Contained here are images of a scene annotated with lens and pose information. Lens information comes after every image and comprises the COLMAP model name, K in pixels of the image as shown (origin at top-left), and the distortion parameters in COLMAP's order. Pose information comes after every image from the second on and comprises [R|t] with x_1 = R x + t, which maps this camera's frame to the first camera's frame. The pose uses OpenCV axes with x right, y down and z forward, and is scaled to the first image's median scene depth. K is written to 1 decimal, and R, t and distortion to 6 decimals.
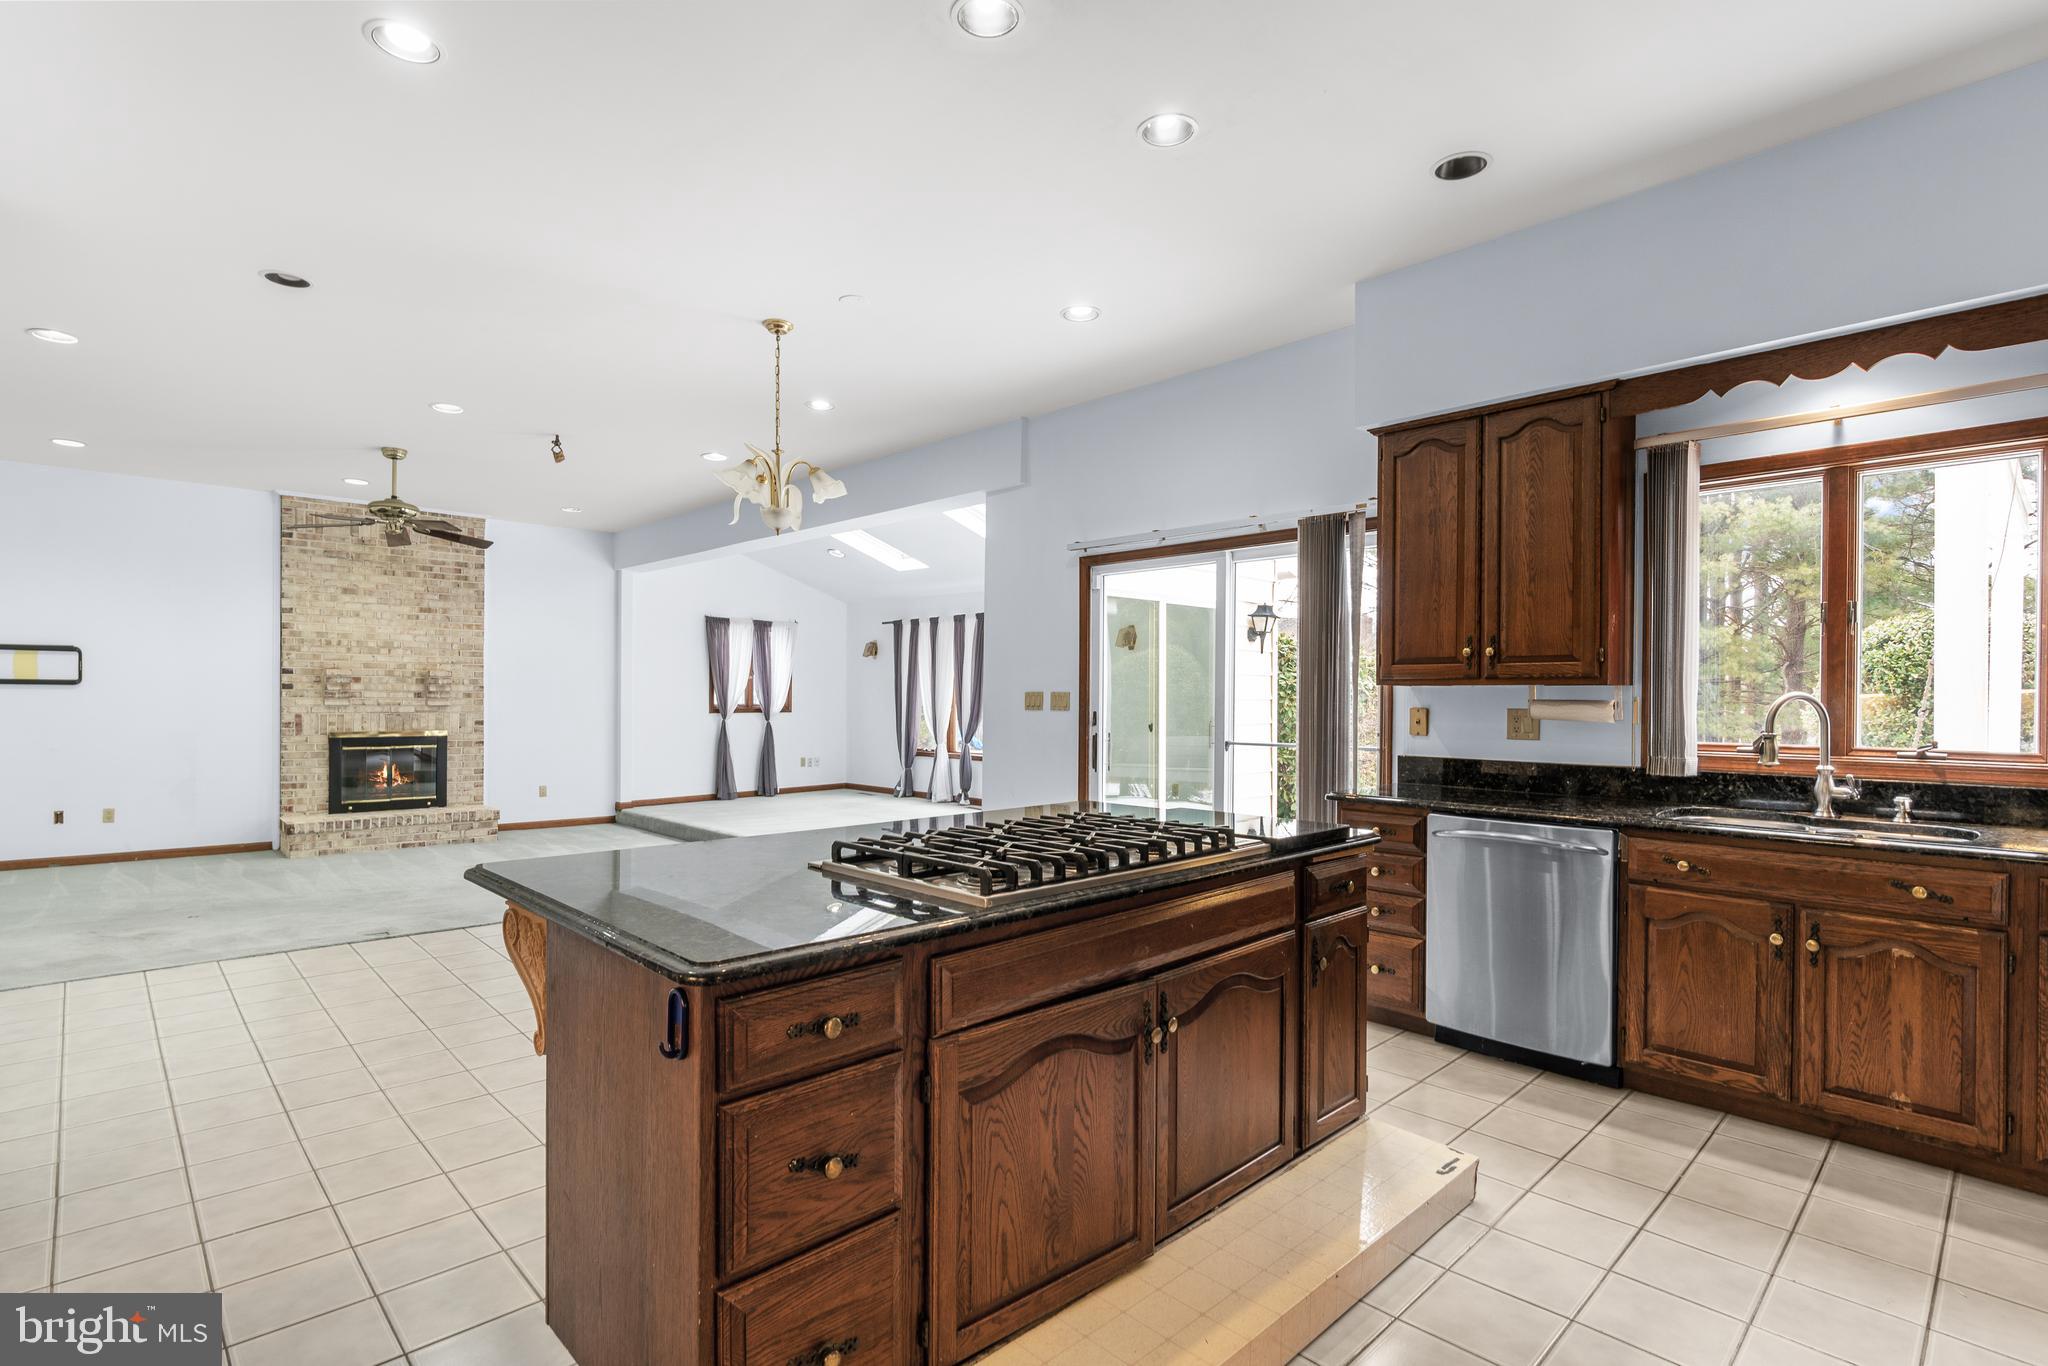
lens RADIAL K [[1013.0, 0, 1029.6], [0, 1013.0, 694.7], [0, 0, 1]] dist [0.013054, 0.000124]
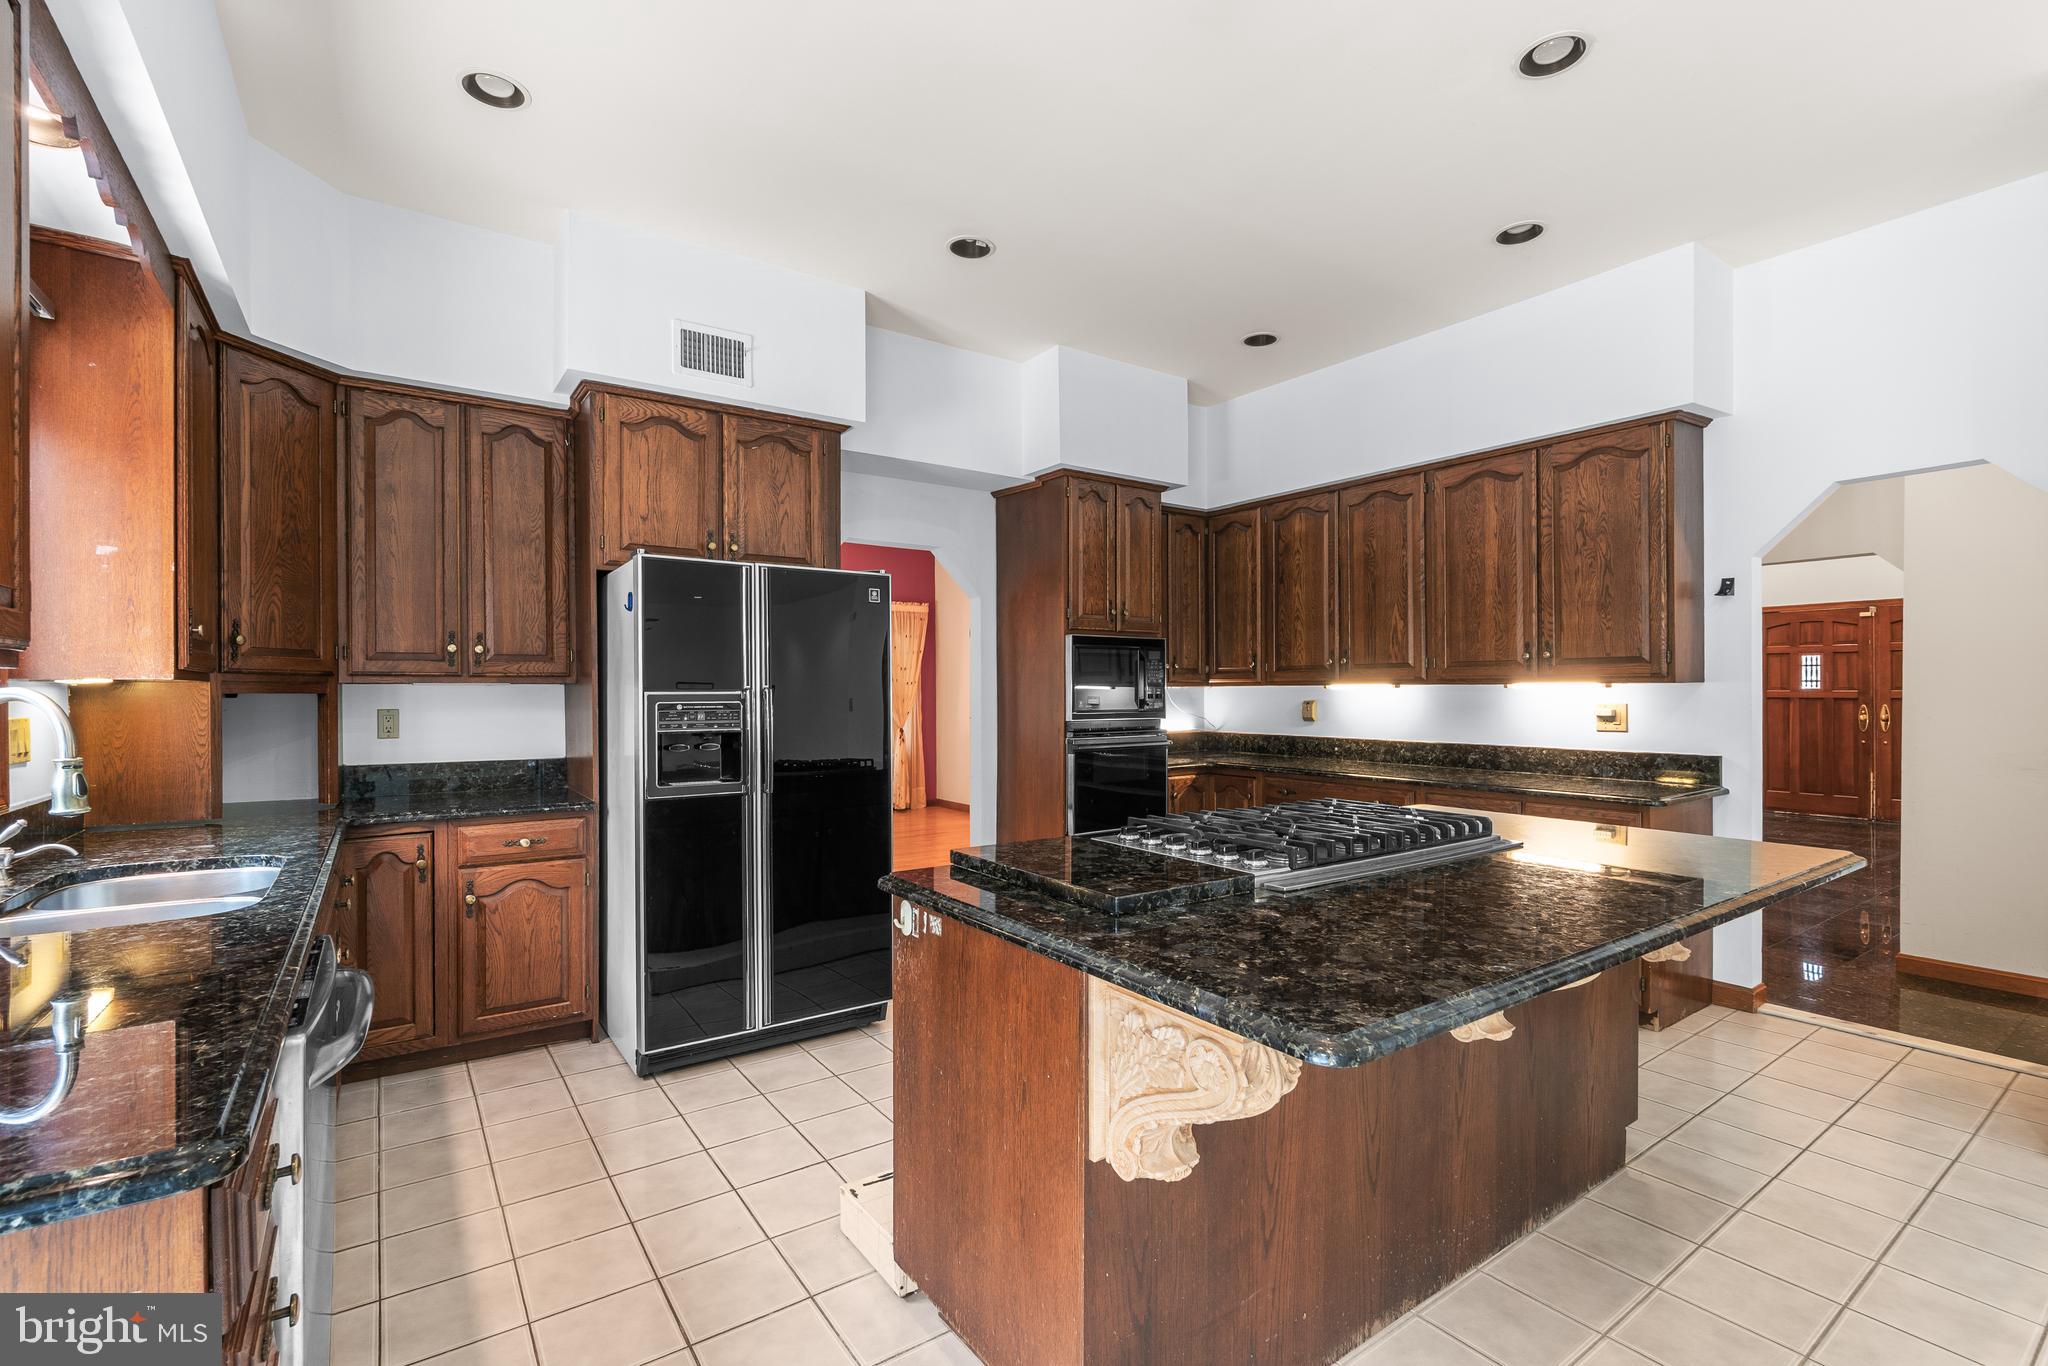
lens RADIAL K [[898.2, 0, 1018.4], [0, 898.2, 687.5], [0, 0, 1]] dist [-0.007490, 0.000607]
pose [[-0.983236, -0.003693, 0.182301, -0.145007], [-0.003915, 0.999992, -0.000858, -0.006130], [-0.182297, -0.001557, -0.983242, 1.202158]]
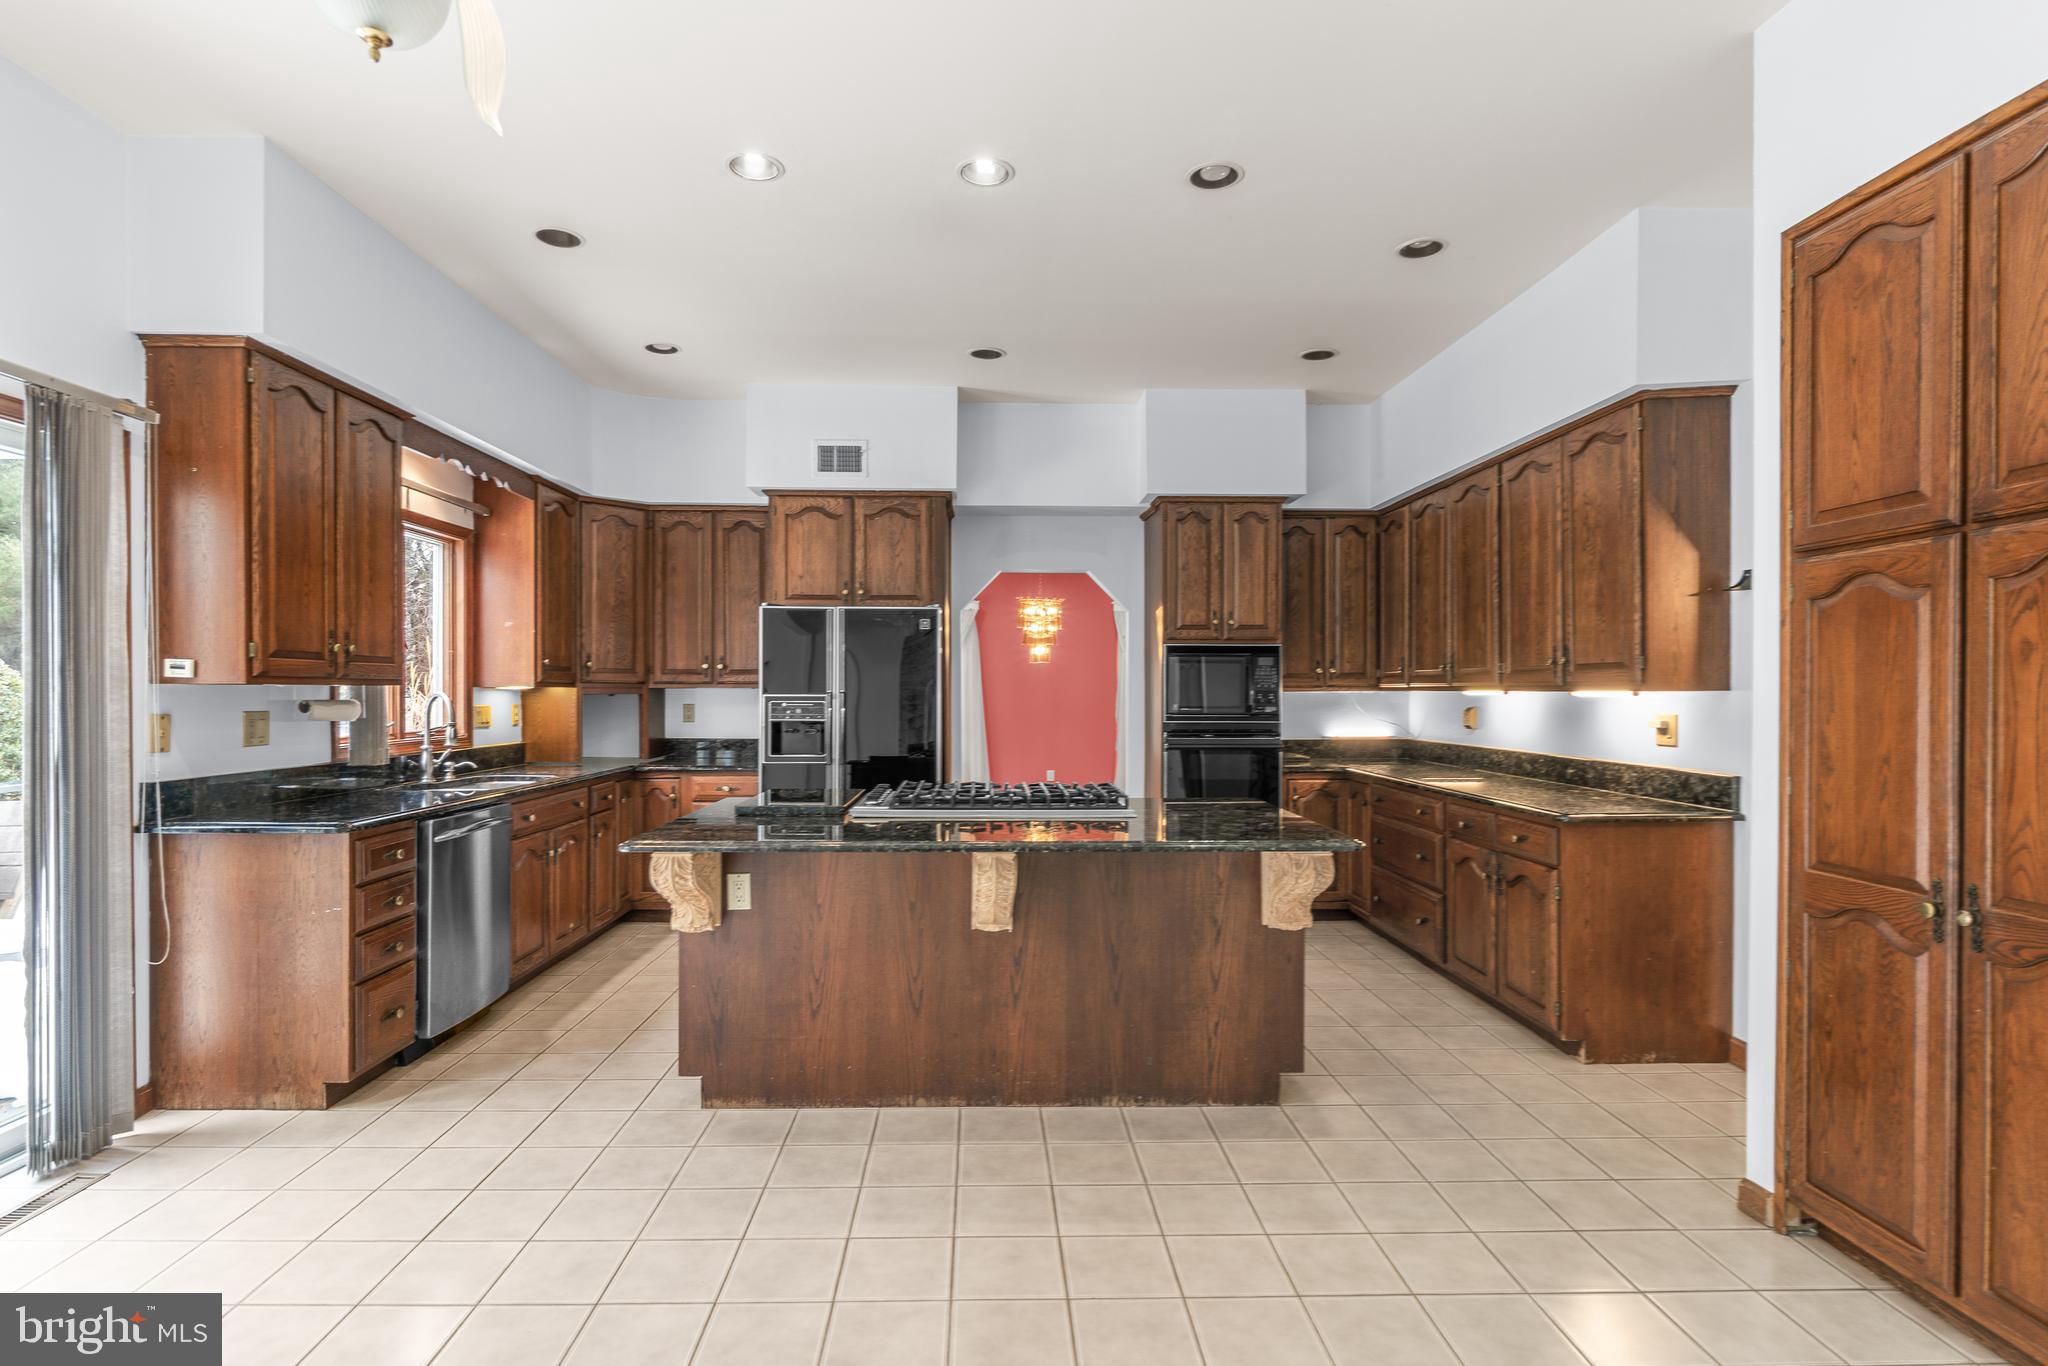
lens RADIAL K [[1013.0, 0, 1022.9], [0, 1013.0, 690.7], [0, 0, 1]] dist [0.013054, 0.000124]
pose [[-0.731580, -0.008723, 0.681700, -0.626251], [-0.005691, 0.999961, 0.006688, -0.014020], [-0.681732, 0.001013, -0.731601, 1.242095]]
